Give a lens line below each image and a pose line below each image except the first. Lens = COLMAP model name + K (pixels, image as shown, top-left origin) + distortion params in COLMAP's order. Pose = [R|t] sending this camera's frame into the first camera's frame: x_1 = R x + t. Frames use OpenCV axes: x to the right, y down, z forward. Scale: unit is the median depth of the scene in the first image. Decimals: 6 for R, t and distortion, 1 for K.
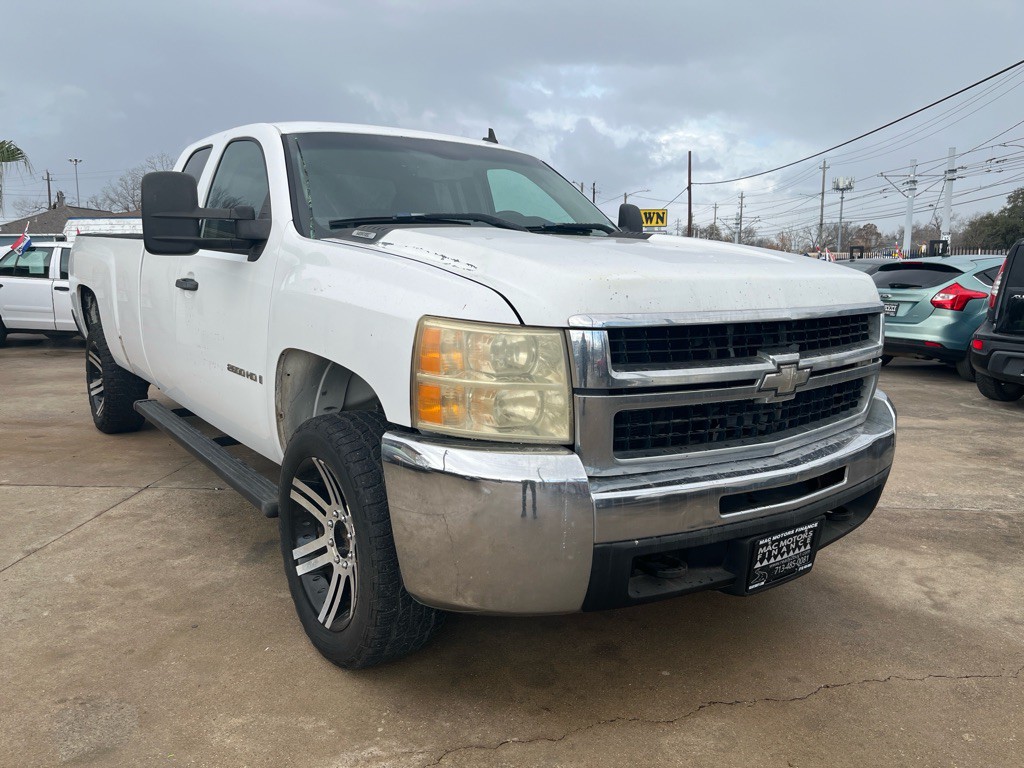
lens RADIAL K [[777.7, 0, 510.7], [0, 777.7, 386.3], [0, 0, 1]] dist [0.069993, -0.101316]
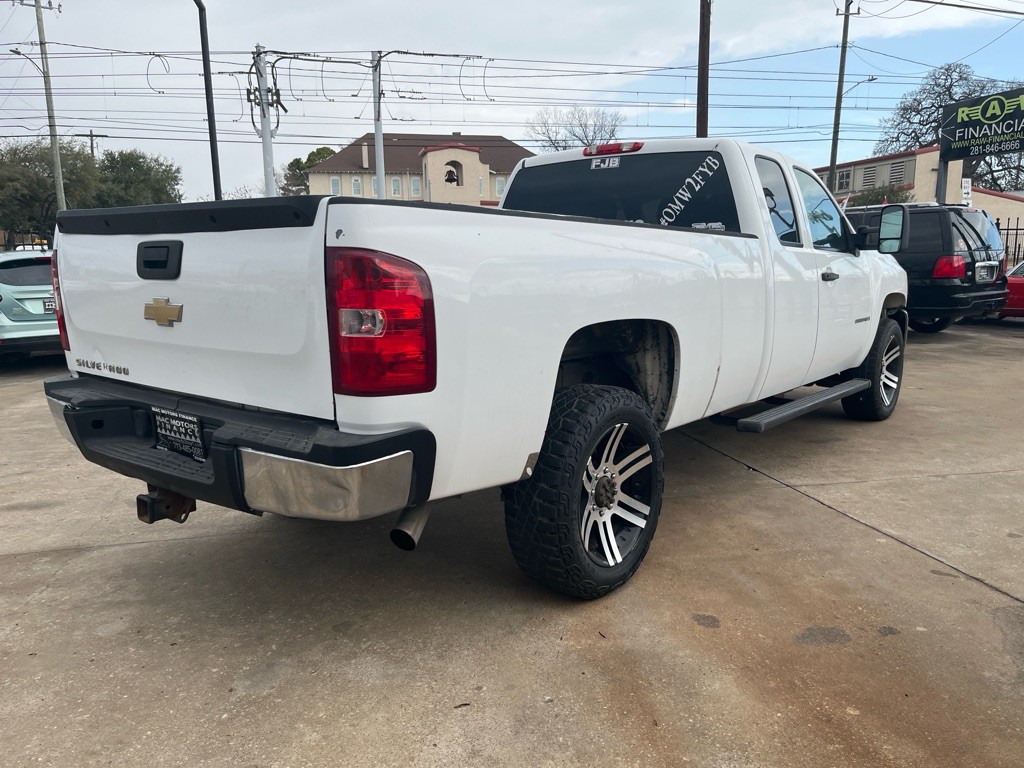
lens RADIAL K [[777.7, 0, 518.8], [0, 777.7, 388.1], [0, 0, 1]] dist [0.069993, -0.101316]
pose [[-0.261489, -0.172771, 0.949617, -2.162393], [0.157625, 0.962997, 0.218610, -0.442759], [-0.952249, 0.206848, -0.224580, 2.532214]]
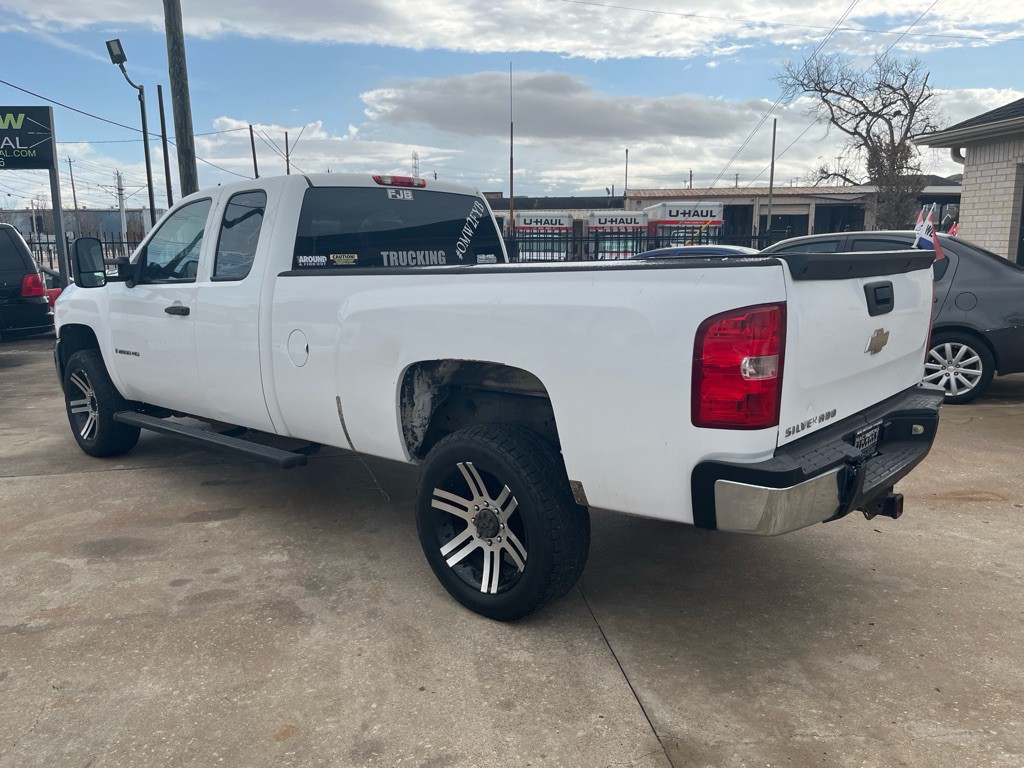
lens RADIAL K [[777.7, 0, 510.9], [0, 777.7, 382.0], [0, 0, 1]] dist [0.069993, -0.101316]
pose [[-0.981311, 0.035485, -0.189126, -0.369125], [-0.027544, 0.946825, 0.320568, -0.687404], [0.190444, 0.319786, -0.928153, 3.693858]]
